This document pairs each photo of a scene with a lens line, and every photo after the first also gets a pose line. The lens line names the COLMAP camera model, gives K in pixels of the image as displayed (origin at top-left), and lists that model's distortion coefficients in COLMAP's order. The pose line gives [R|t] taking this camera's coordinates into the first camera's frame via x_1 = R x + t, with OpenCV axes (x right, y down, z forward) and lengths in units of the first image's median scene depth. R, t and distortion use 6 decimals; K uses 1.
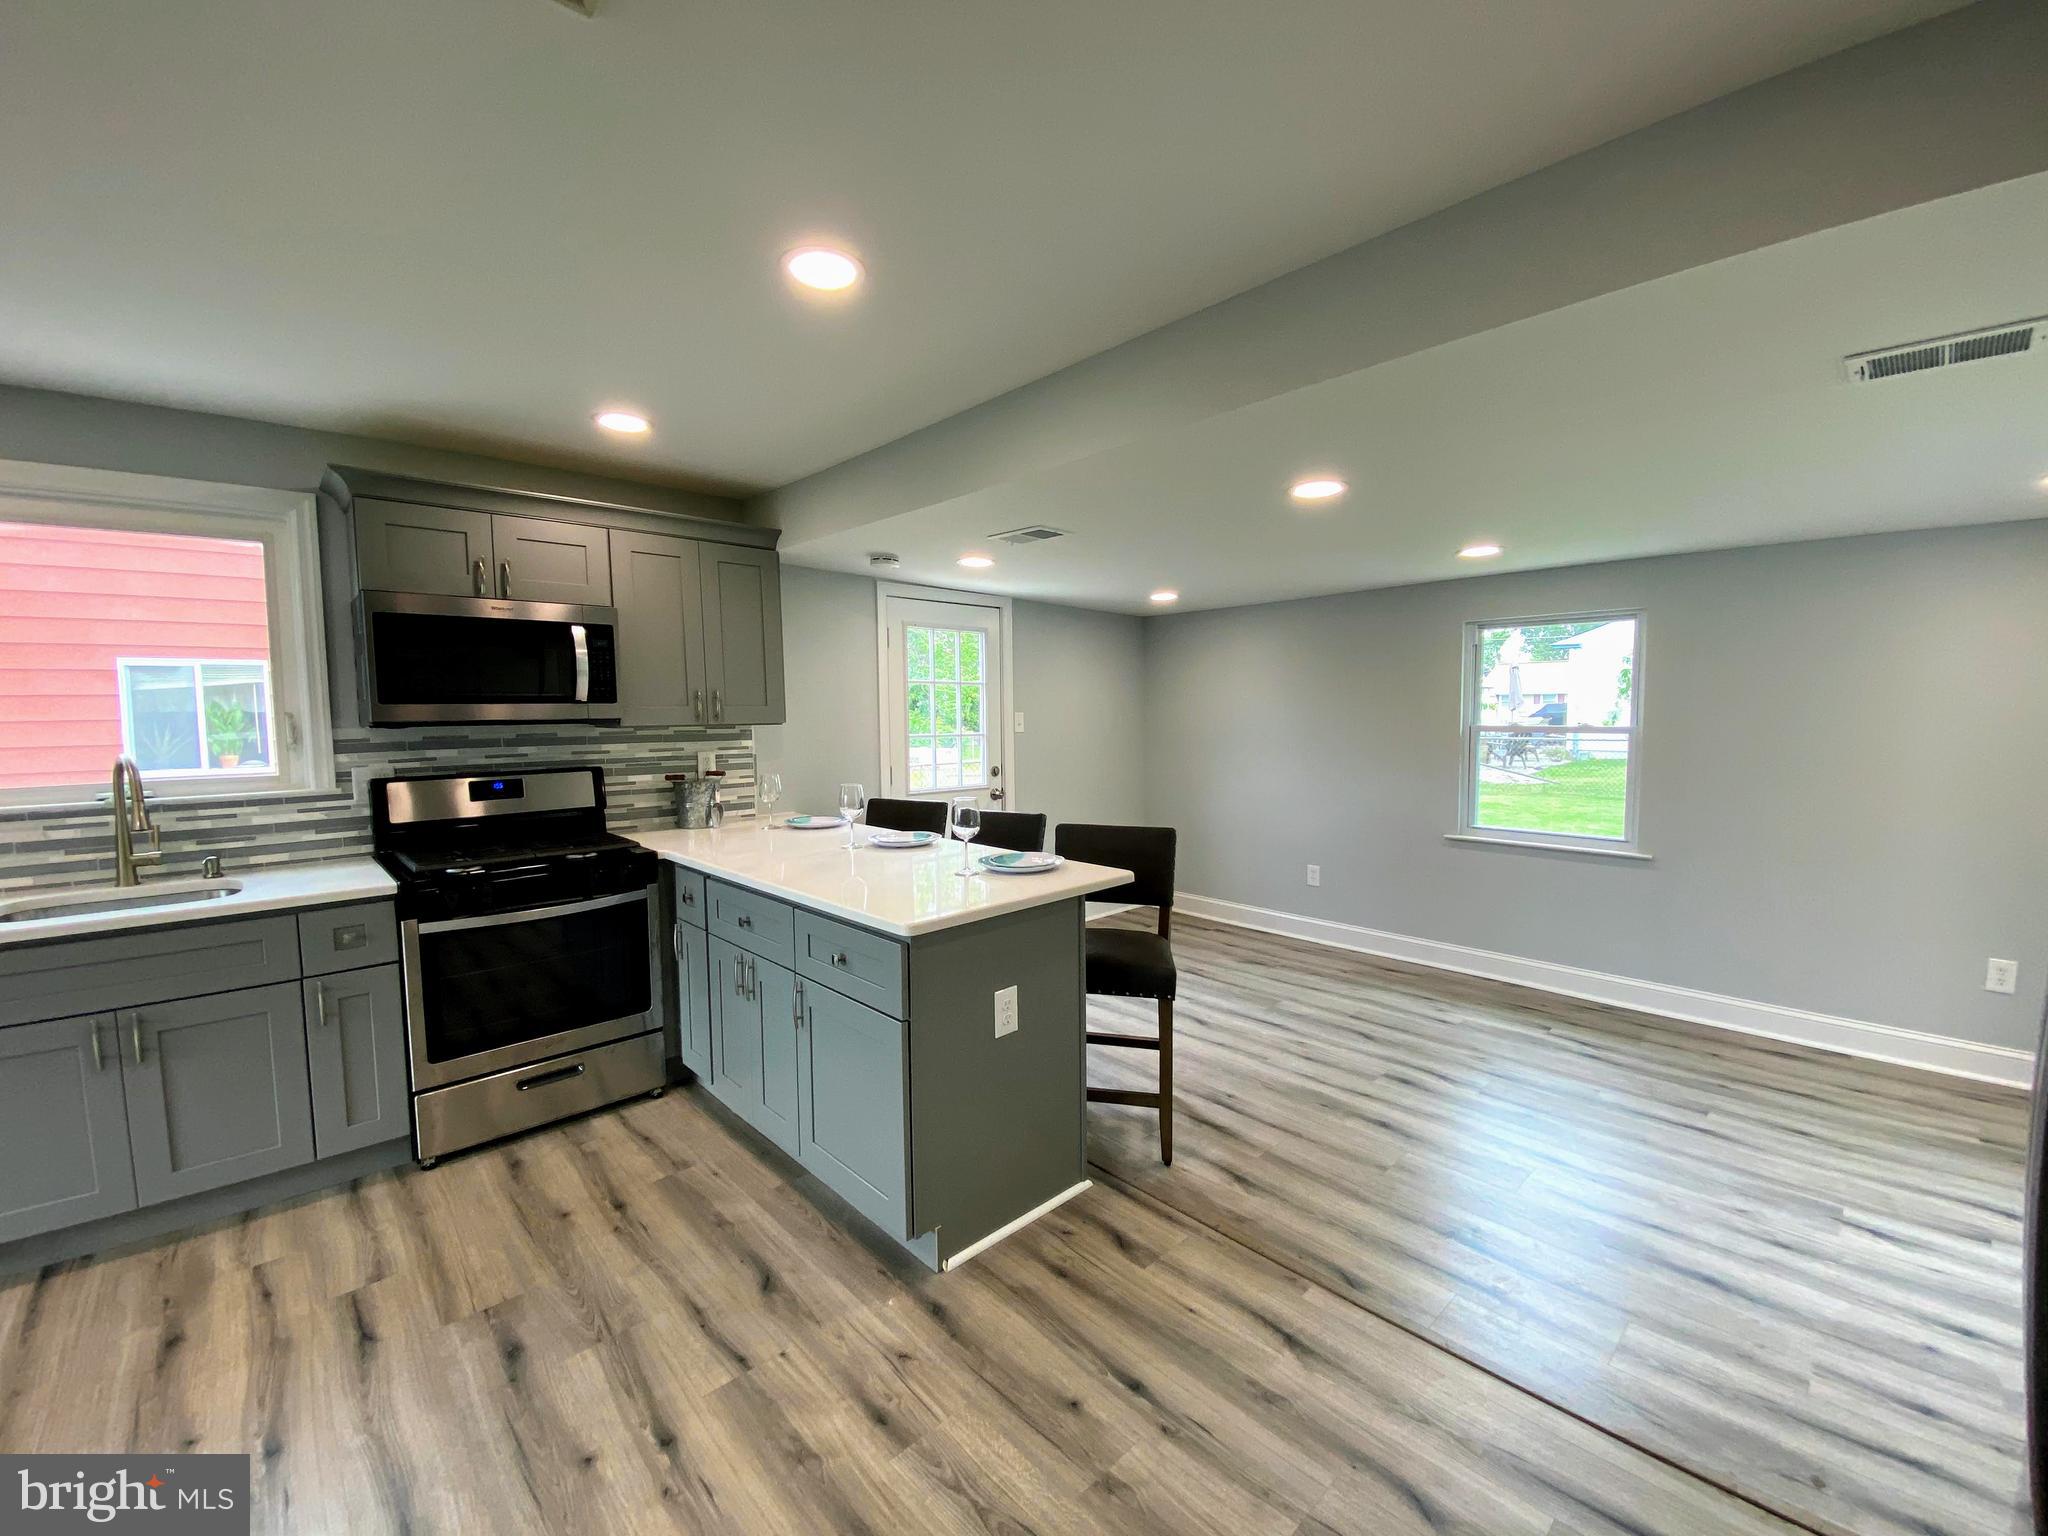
lens RADIAL K [[828.4, 0, 1021.7], [0, 828.4, 770.3], [0, 0, 1]] dist [0.025924, -0.023946]
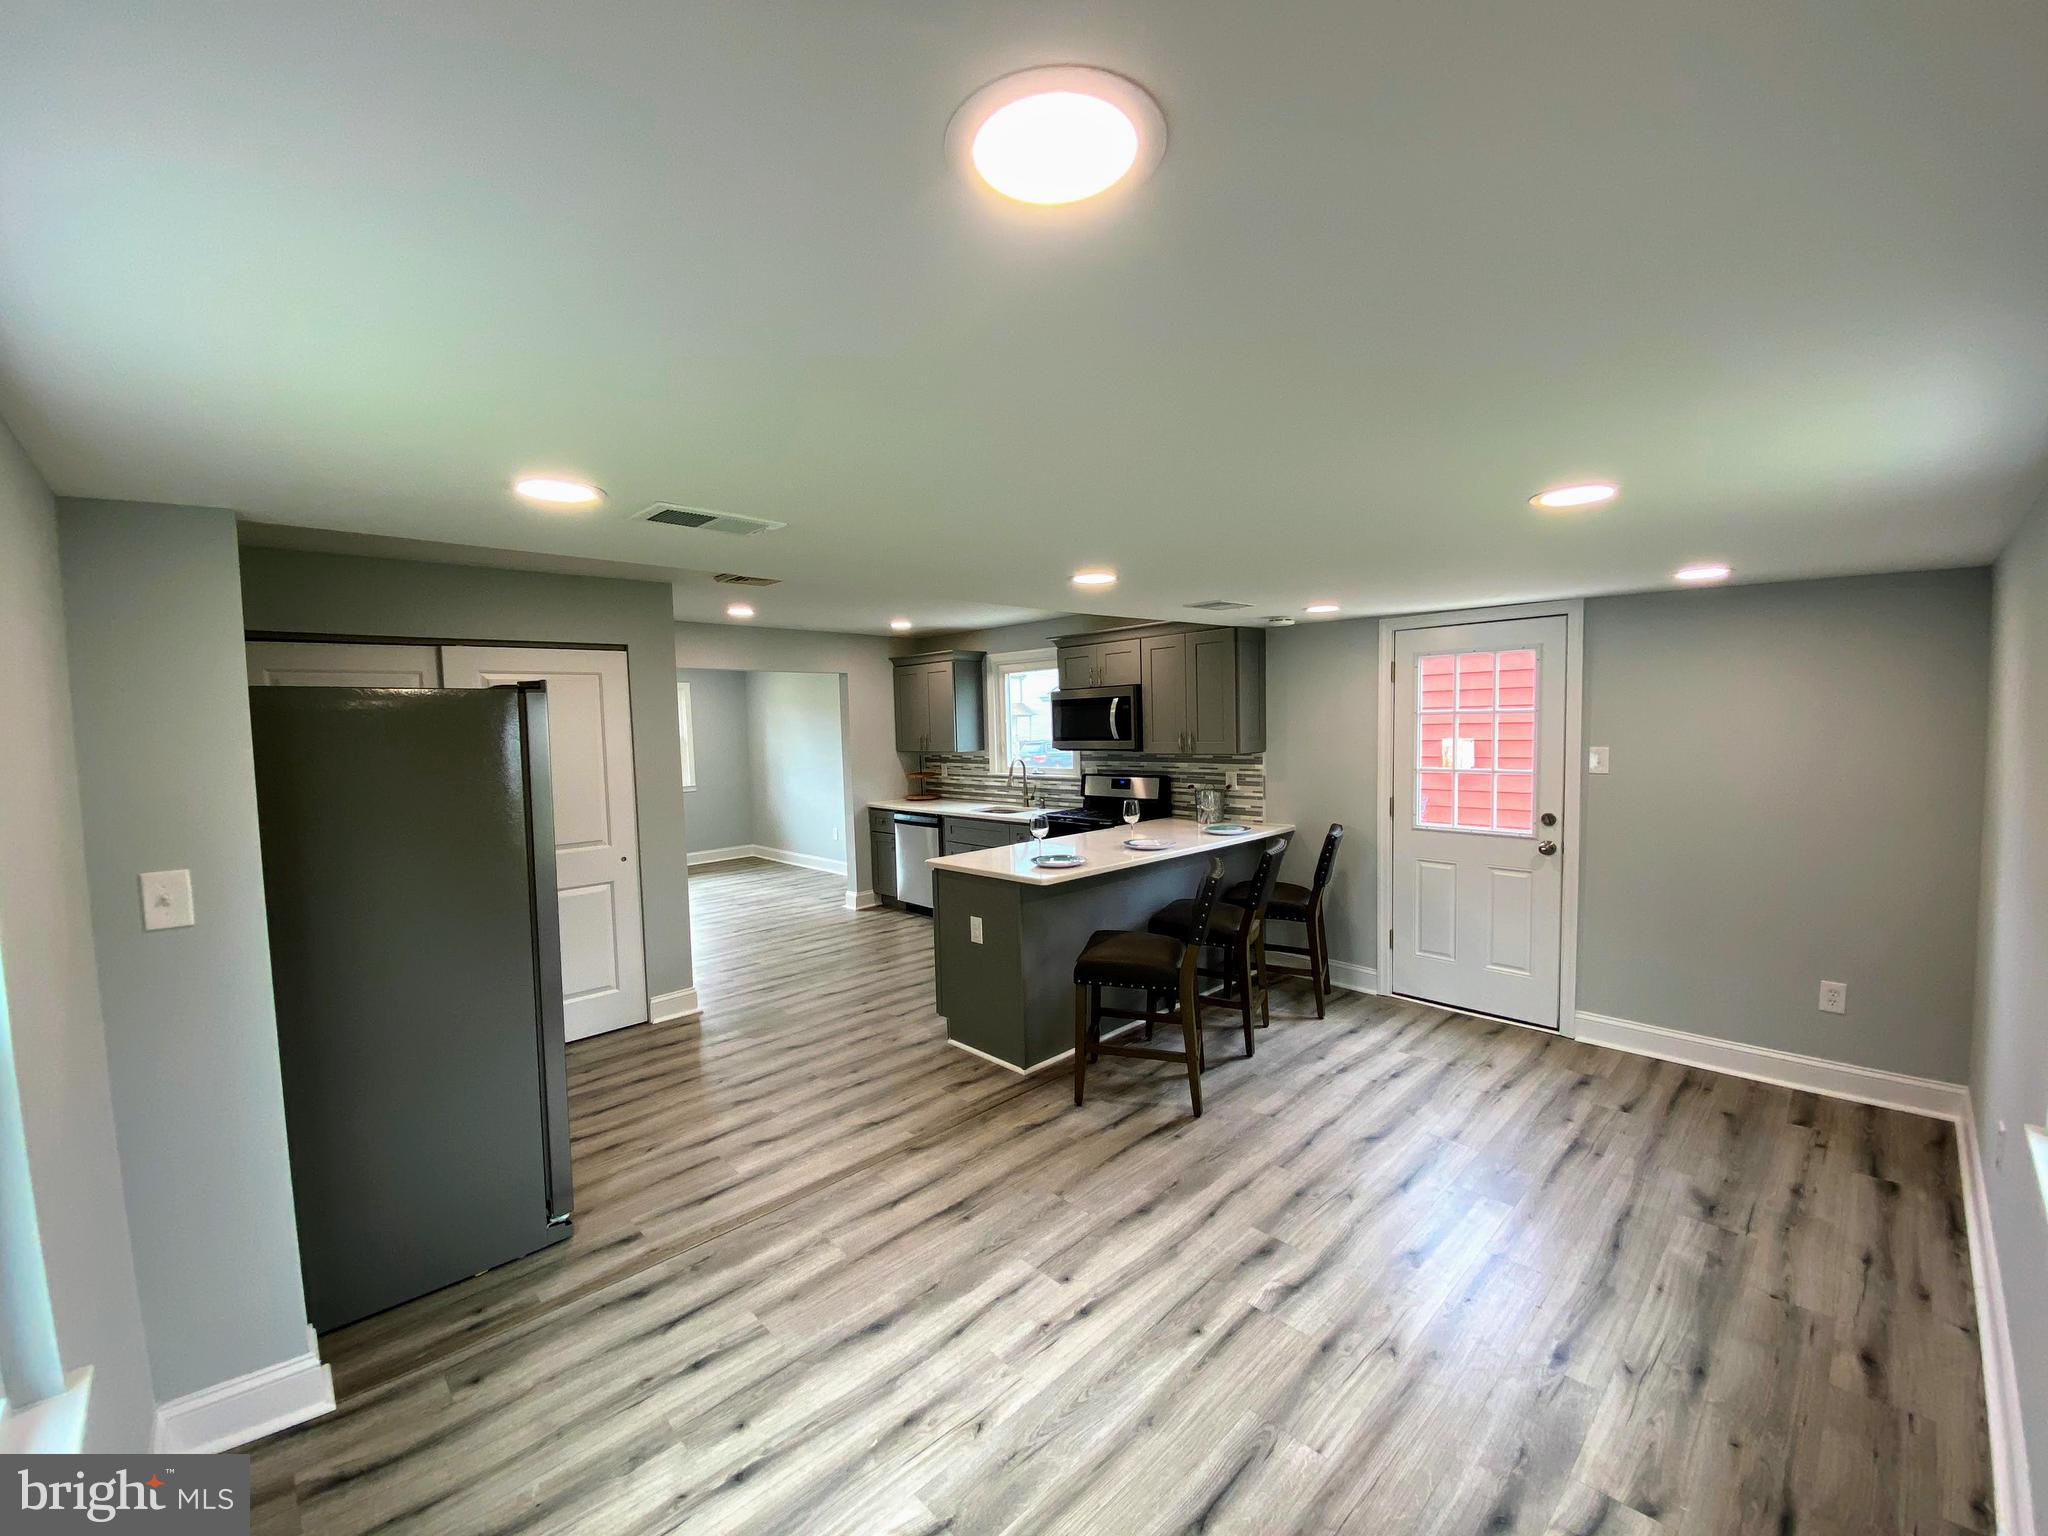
lens RADIAL K [[826.7, 0, 1020.4], [0, 826.7, 760.3], [0, 0, 1]] dist [0.029903, -0.023236]
pose [[0.012251, 0.058235, -0.998228, 1.499308], [-0.044397, 0.997350, 0.057639, -0.155498], [0.998939, 0.043613, 0.014804, 0.907982]]
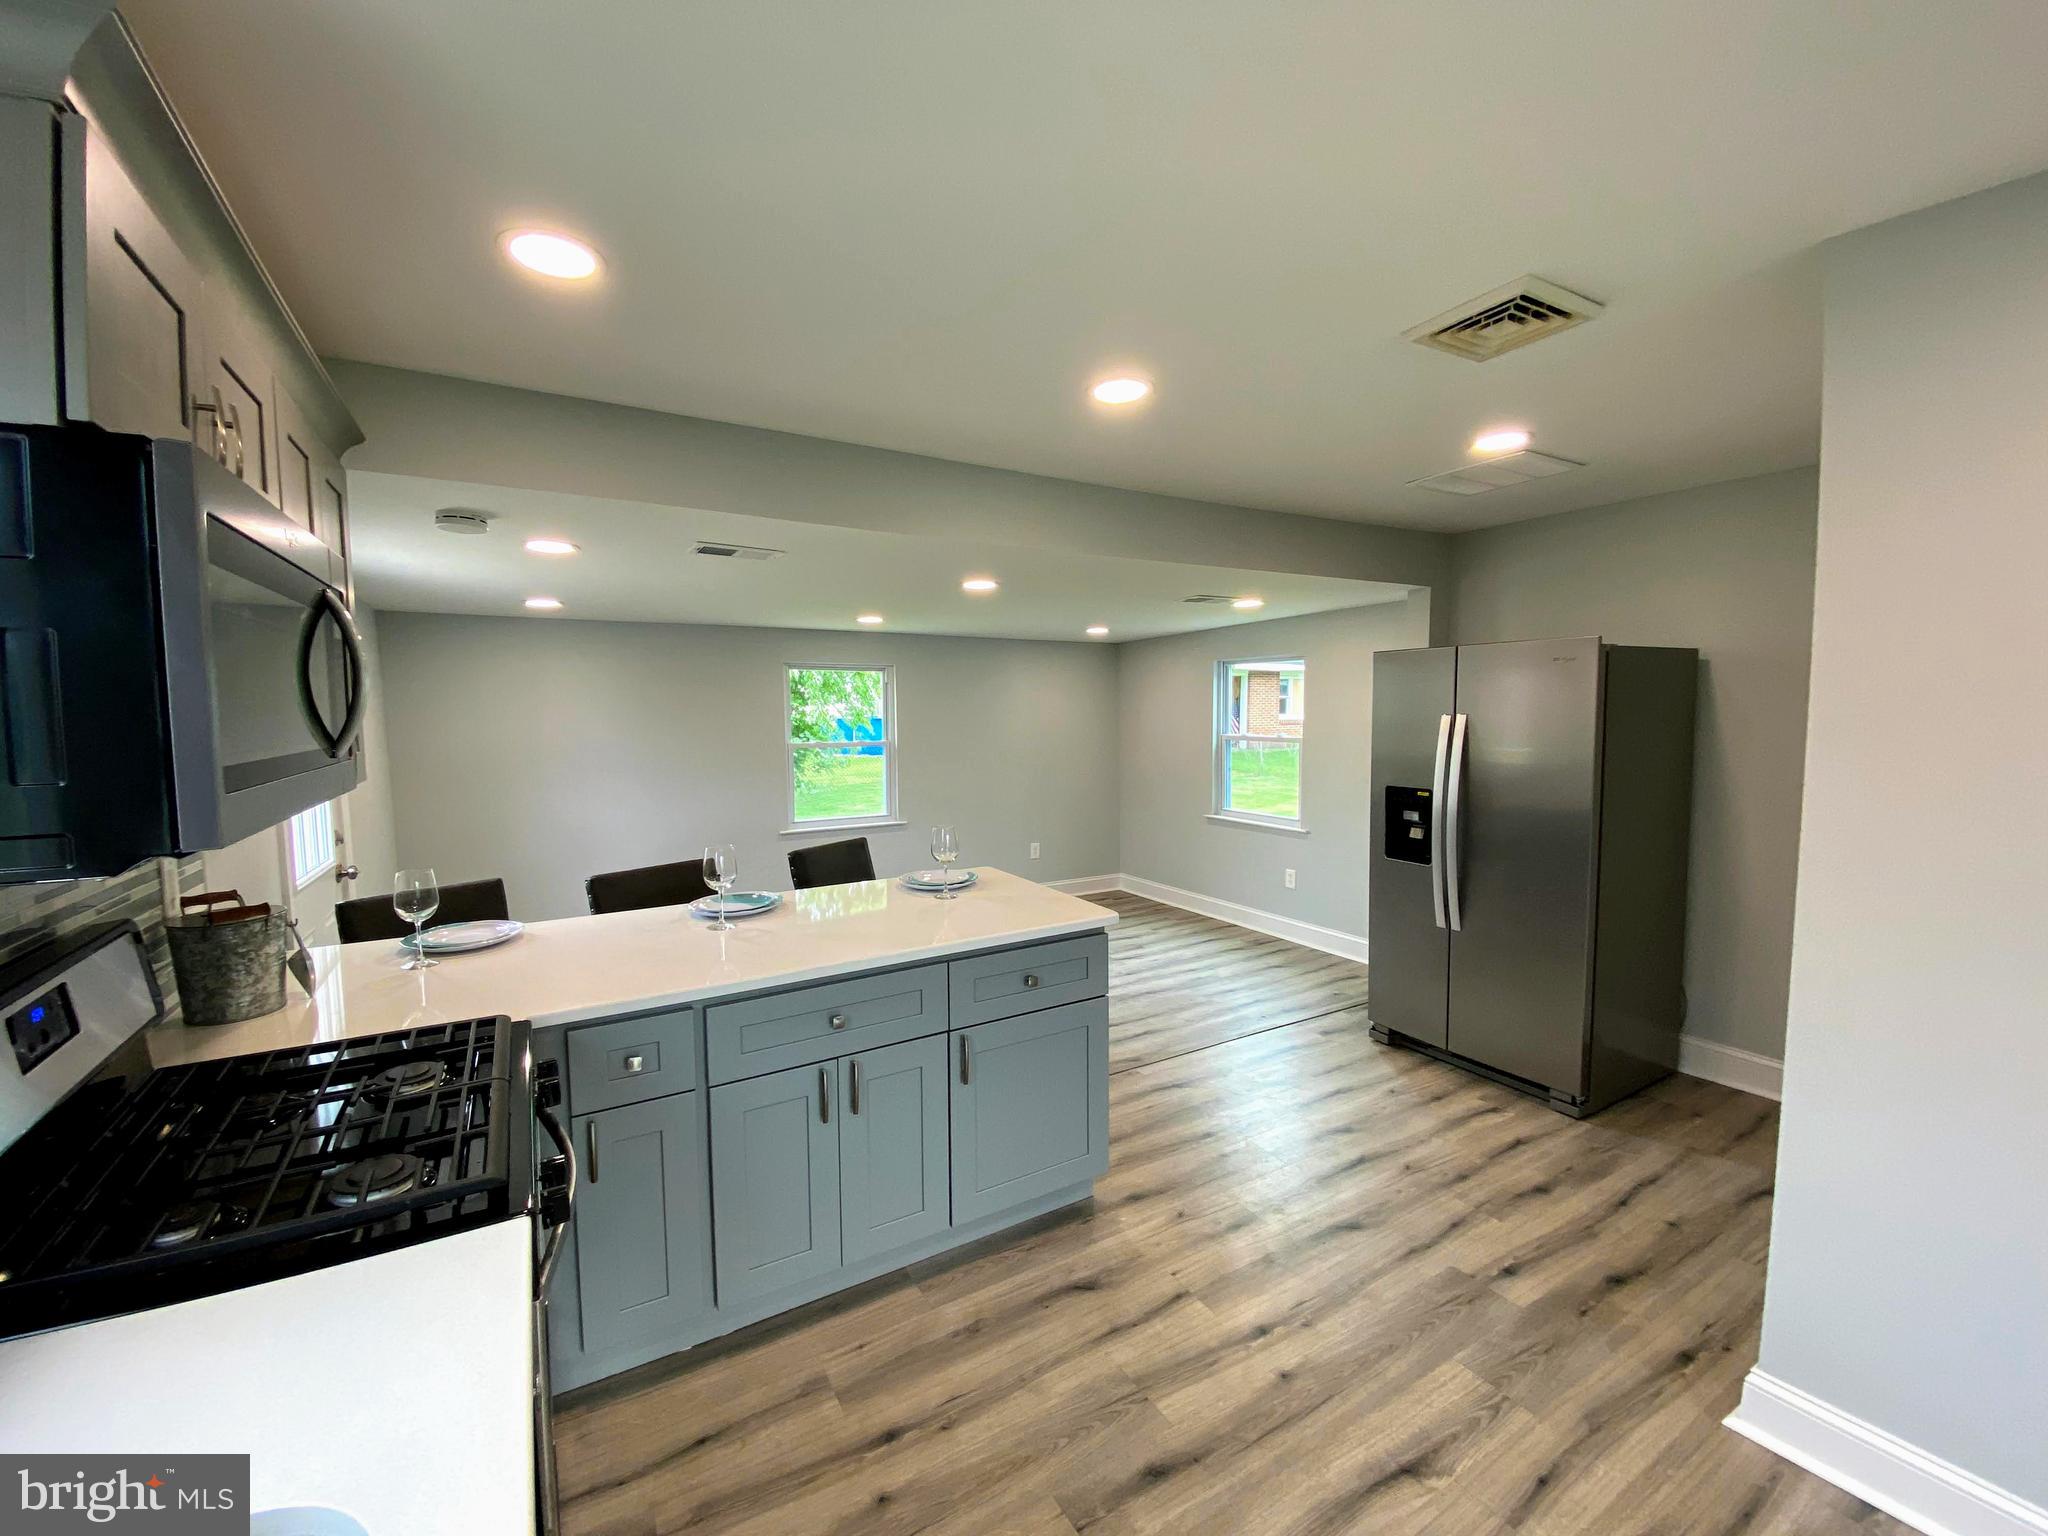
lens RADIAL K [[828.4, 0, 1021.7], [0, 828.4, 770.3], [0, 0, 1]] dist [0.025924, -0.023946]
pose [[0.217018, -0.067910, 0.973803, -1.053636], [0.077015, 0.995659, 0.052271, -0.084359], [-0.973125, 0.063654, 0.221306, 0.640033]]
